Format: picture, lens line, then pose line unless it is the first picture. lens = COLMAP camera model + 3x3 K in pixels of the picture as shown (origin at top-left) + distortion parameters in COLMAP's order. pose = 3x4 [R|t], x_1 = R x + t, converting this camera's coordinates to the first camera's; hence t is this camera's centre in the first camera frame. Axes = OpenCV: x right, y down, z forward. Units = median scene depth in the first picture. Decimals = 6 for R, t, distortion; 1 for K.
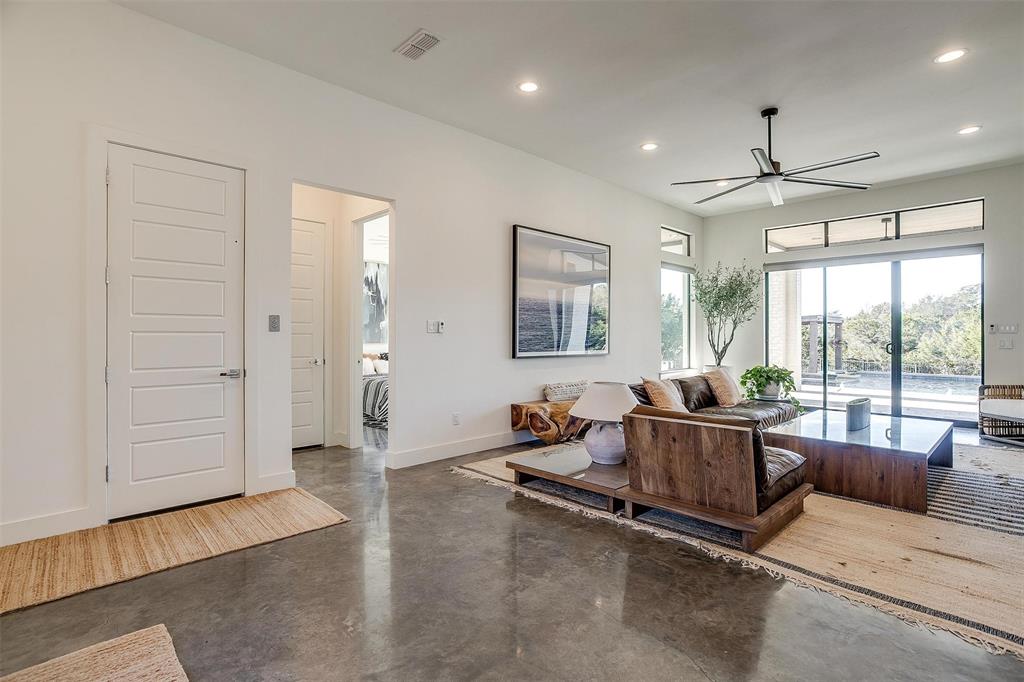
lens RADIAL K [[501.2, 0, 512.0], [0, 501.2, 341.0], [0, 0, 1]] dist [0.000093, 0.000692]
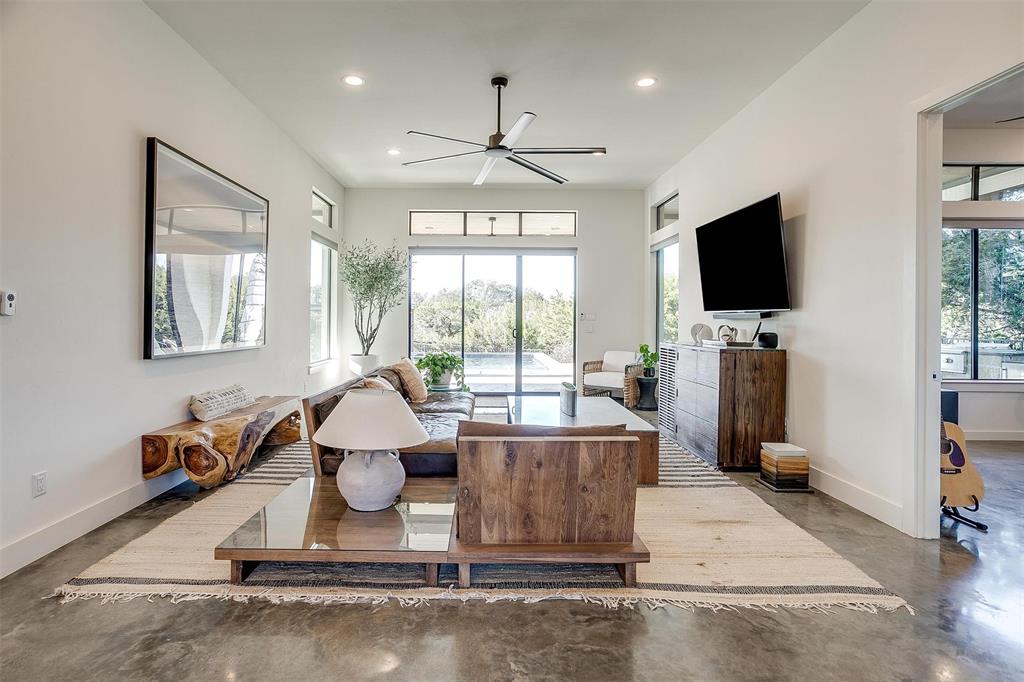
lens RADIAL K [[528.9, 0, 510.4], [0, 528.9, 322.5], [0, 0, 1]] dist [-0.056494, 0.041708]
pose [[0.701603, 0.000814, 0.712567, -0.171871], [0.003172, 0.999986, -0.004266, -0.006048], [-0.712561, 0.005254, 0.701591, 0.323457]]
